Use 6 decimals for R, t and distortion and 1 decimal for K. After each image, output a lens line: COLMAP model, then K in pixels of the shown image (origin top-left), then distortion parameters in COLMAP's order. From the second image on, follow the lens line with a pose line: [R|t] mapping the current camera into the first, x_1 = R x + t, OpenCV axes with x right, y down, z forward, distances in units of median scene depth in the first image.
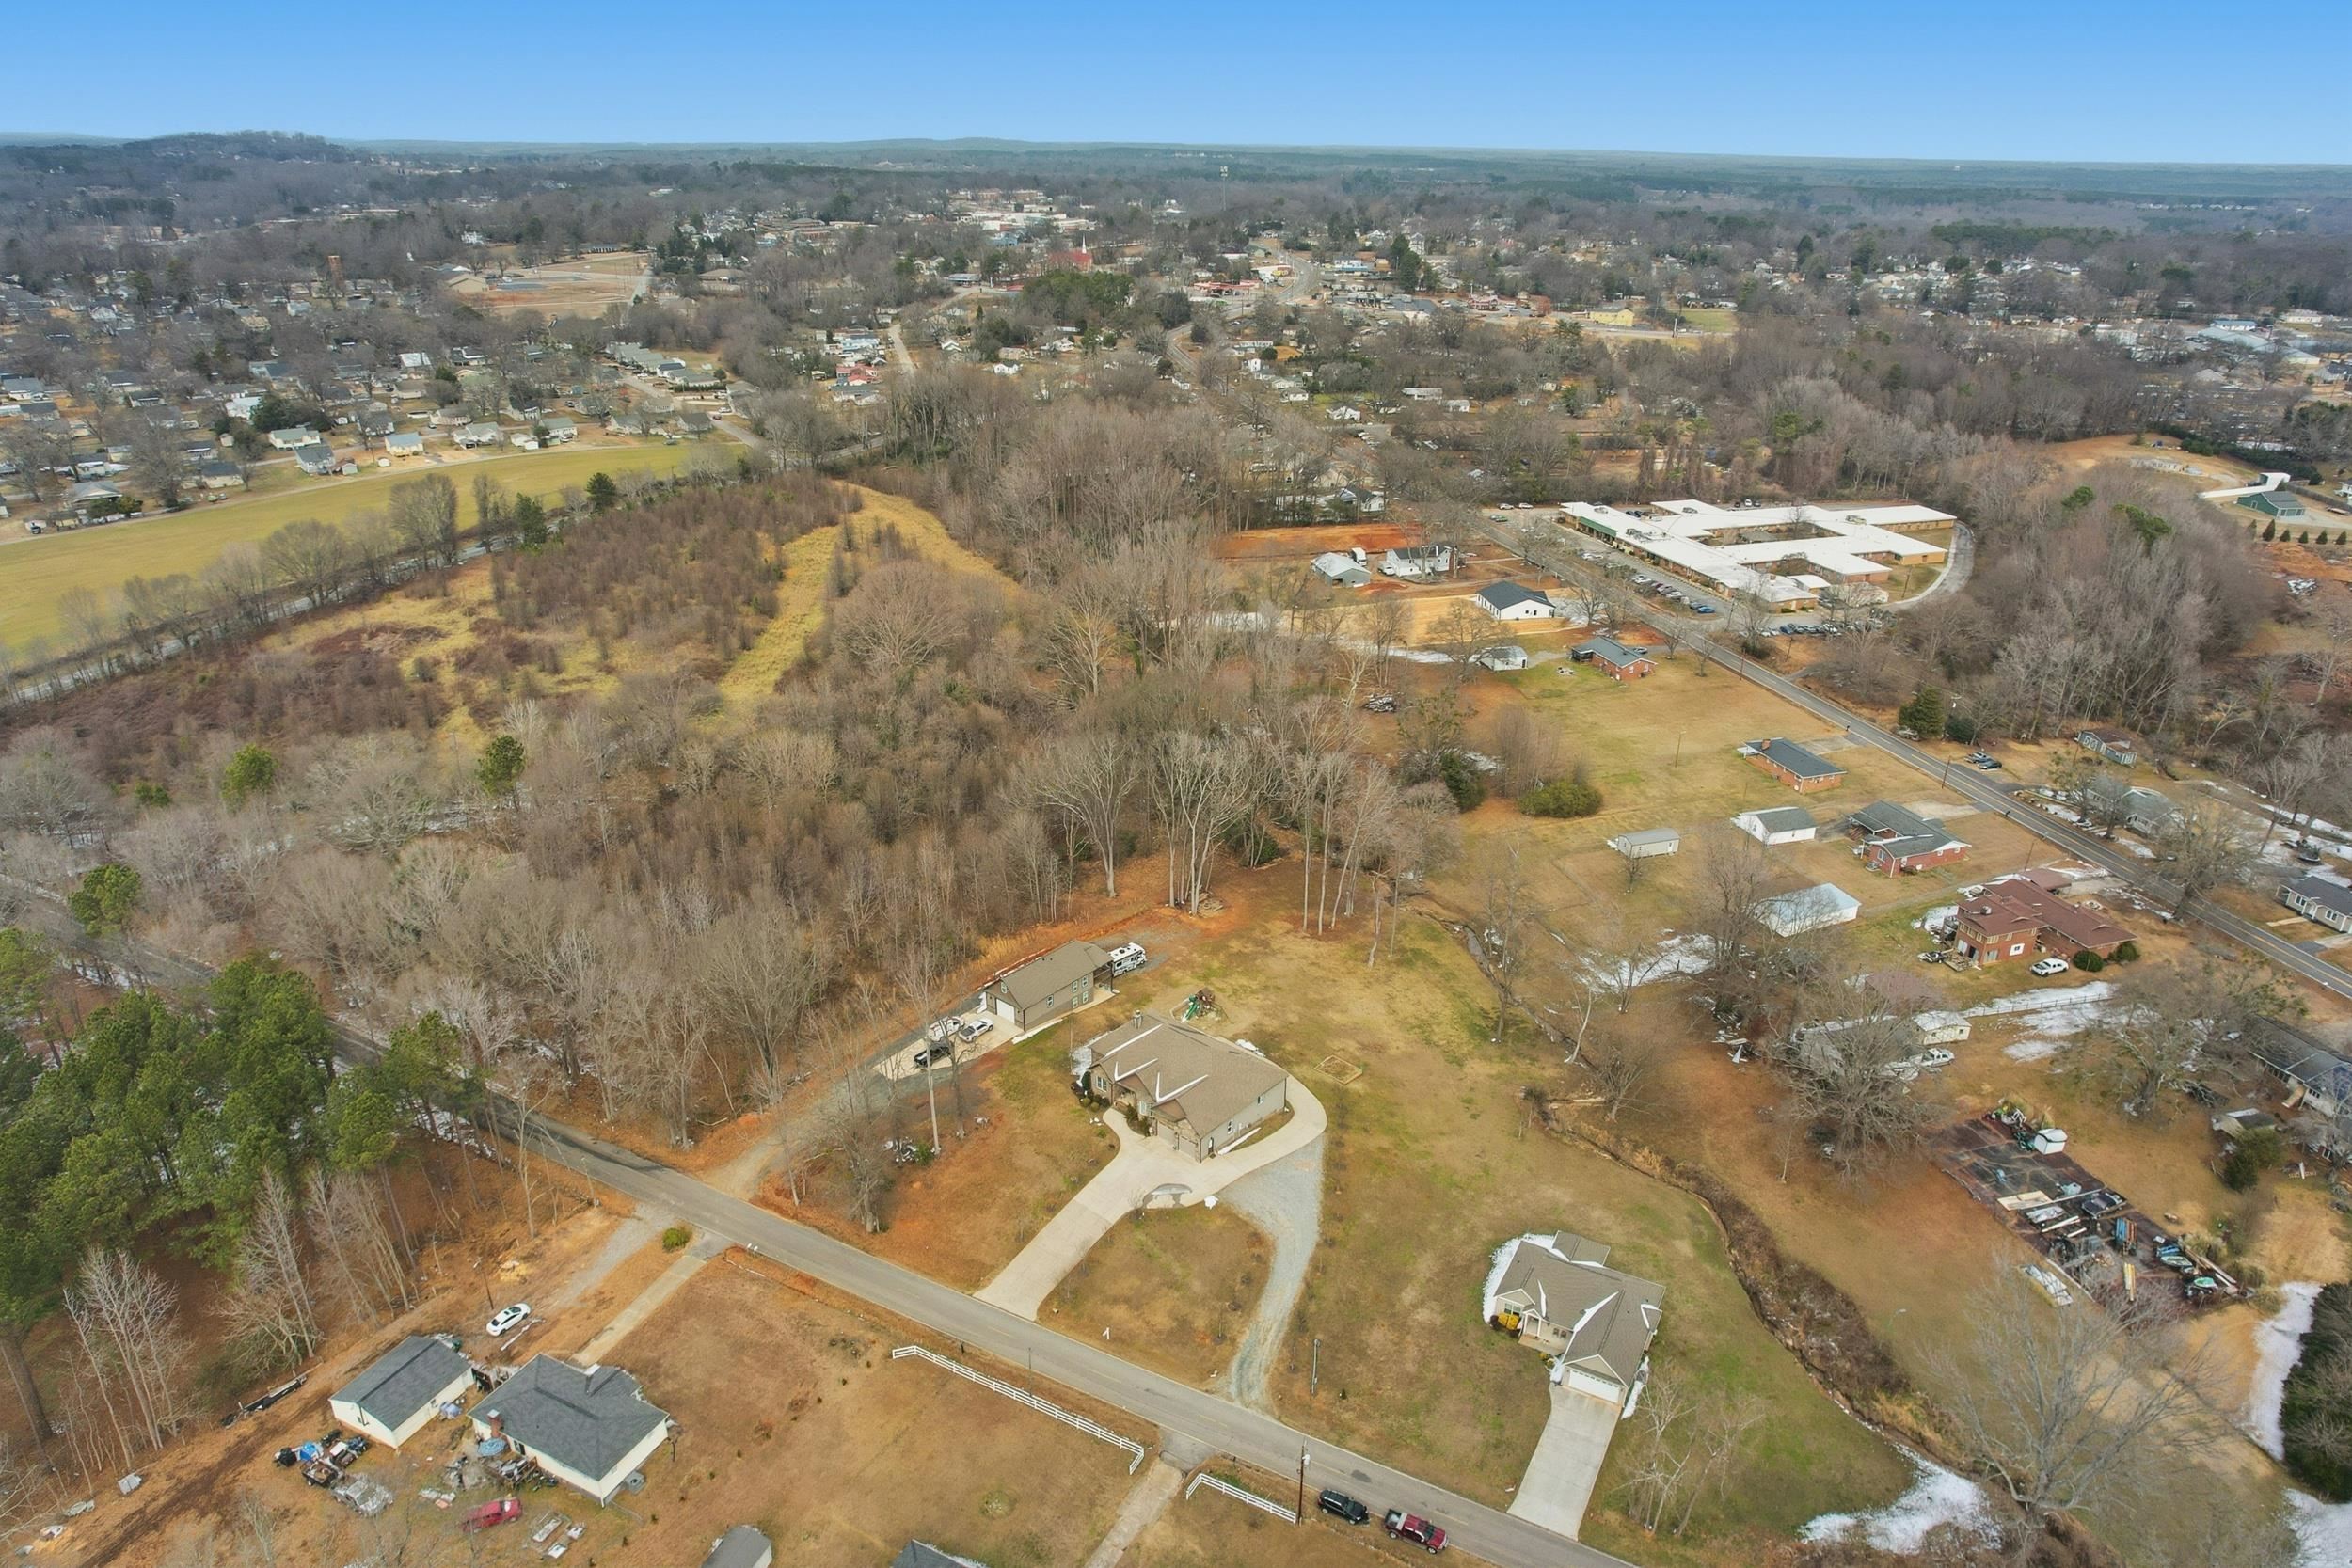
lens RADIAL K [[1491.7, 0, 1176.0], [0, 1491.7, 784.0], [0, 0, 1]] dist [-0.034523, 0.003688]
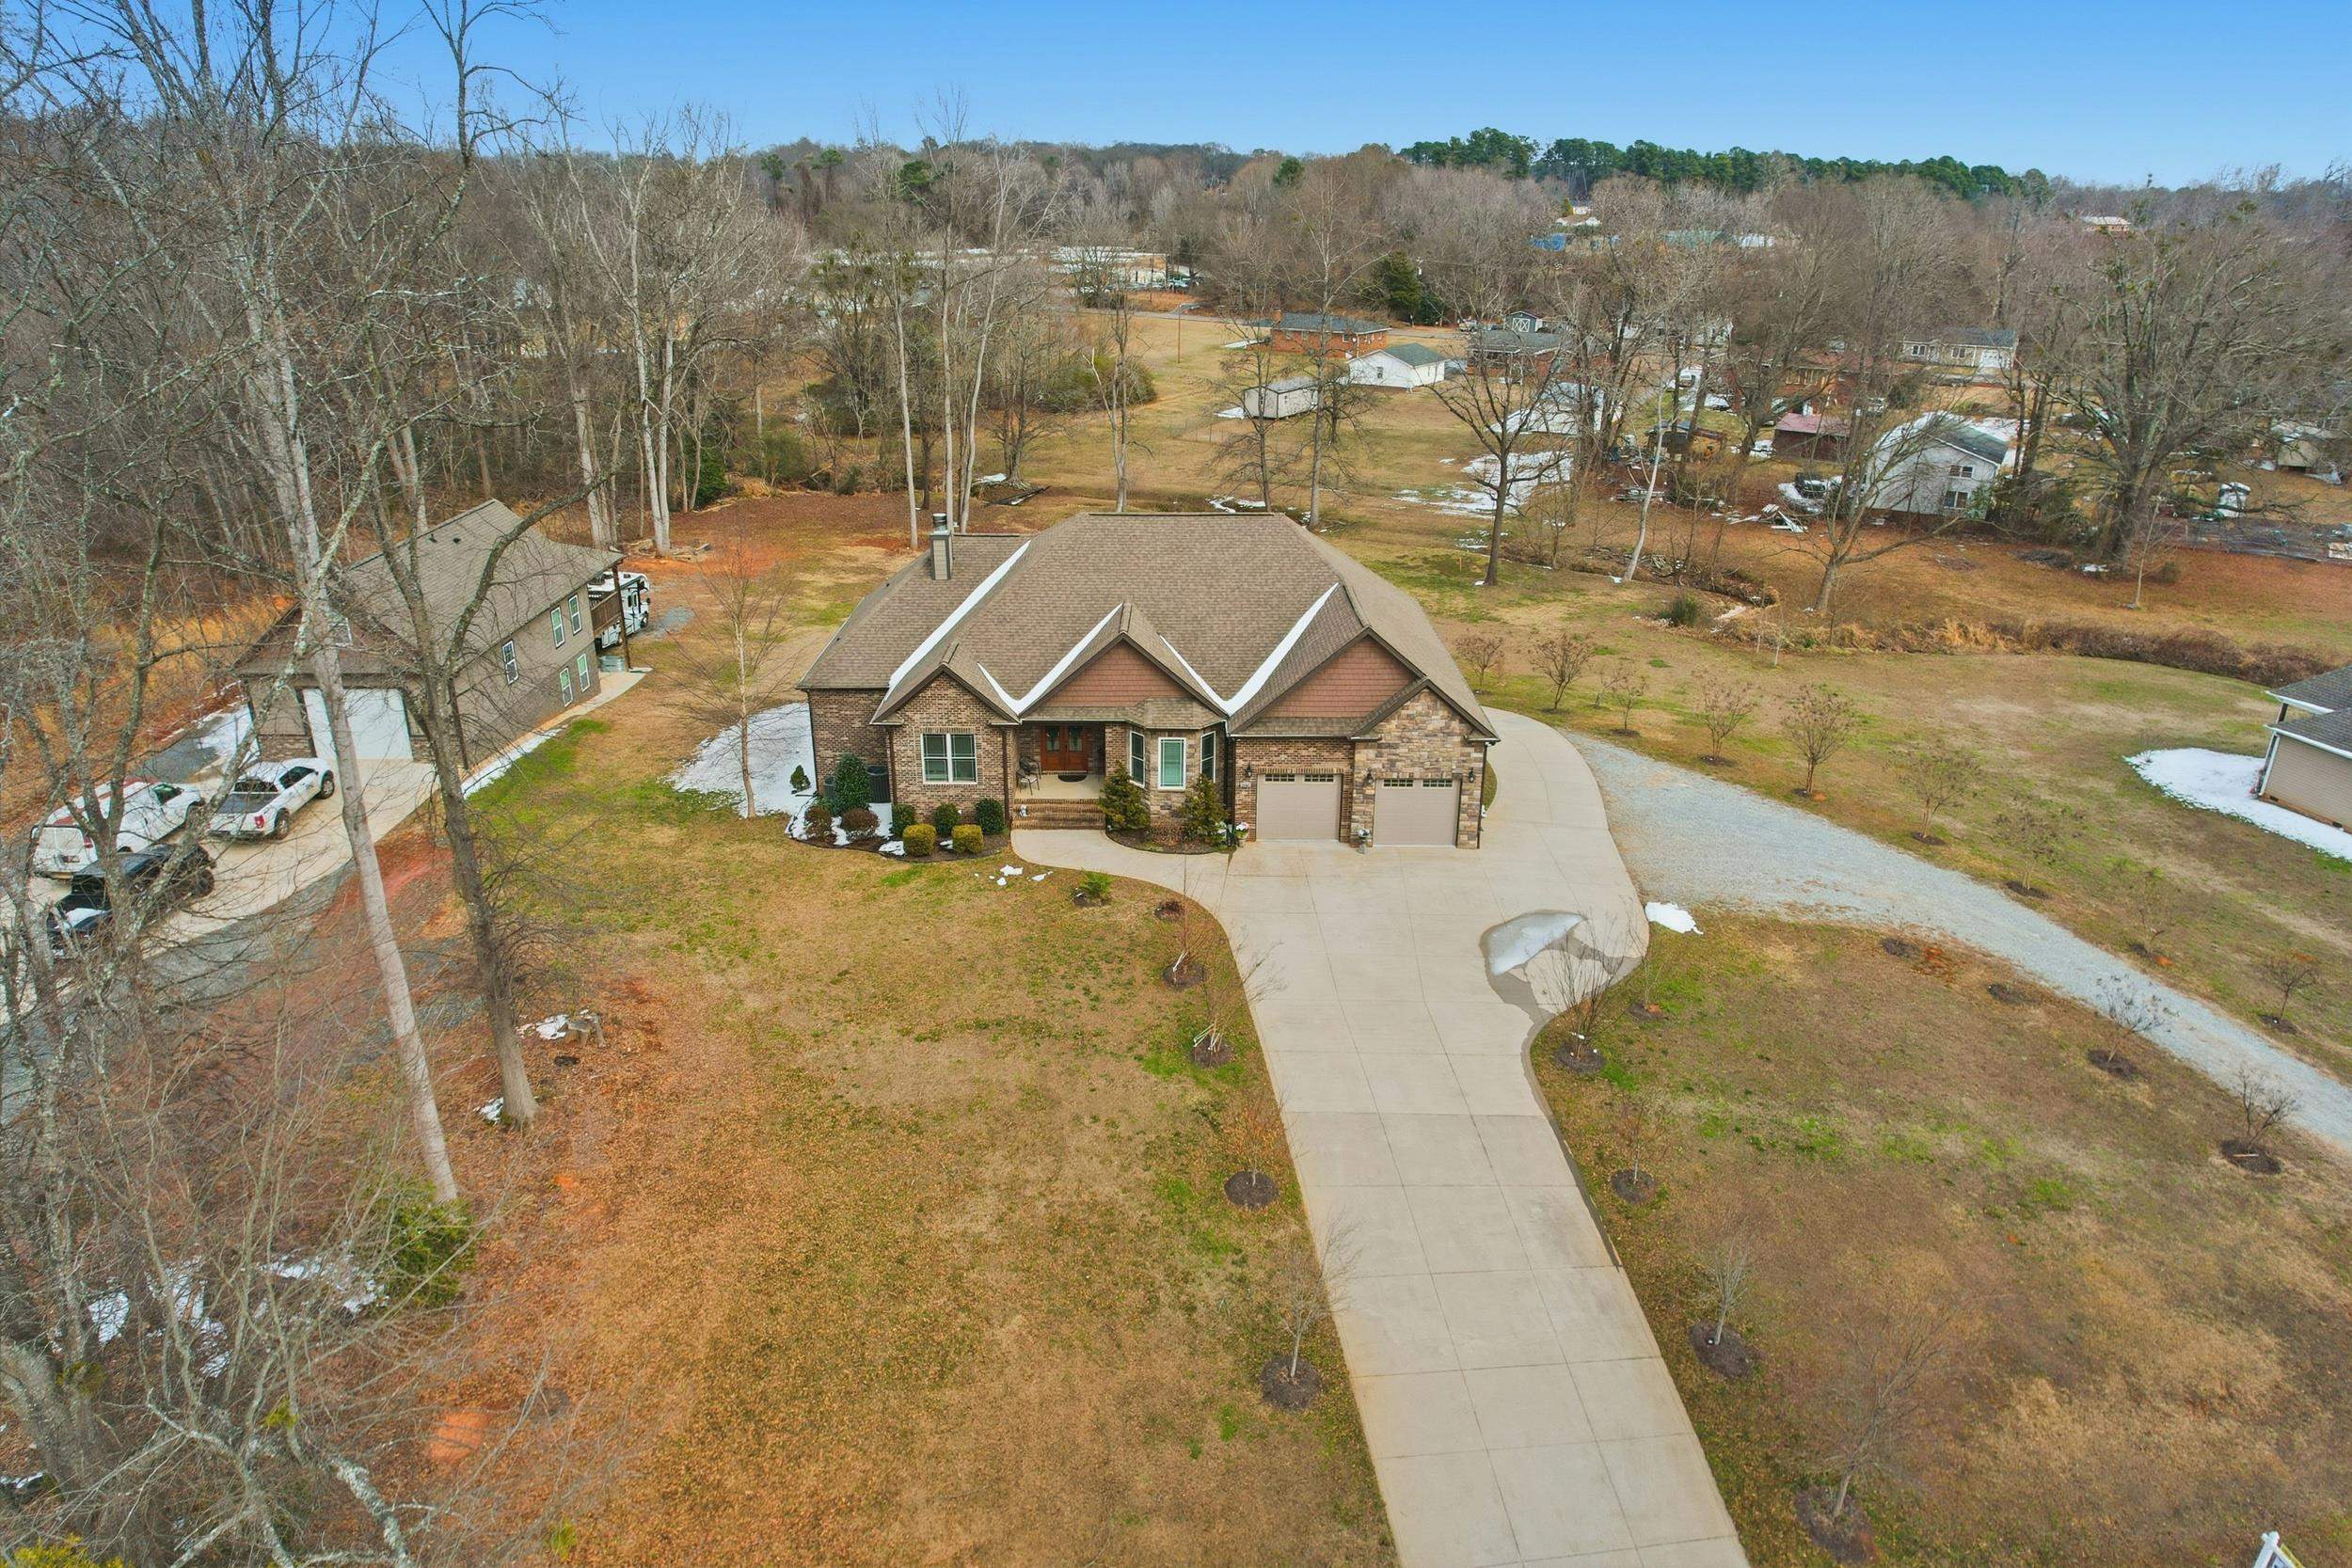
lens RADIAL K [[1491.7, 0, 1176.0], [0, 1491.7, 784.0], [0, 0, 1]] dist [-0.034523, 0.003688]
pose [[0.756026, -0.242502, 0.607962, -0.202569], [0.257517, 0.964130, 0.064335, 0.223795], [-0.601755, 0.107922, 0.791355, 0.864137]]
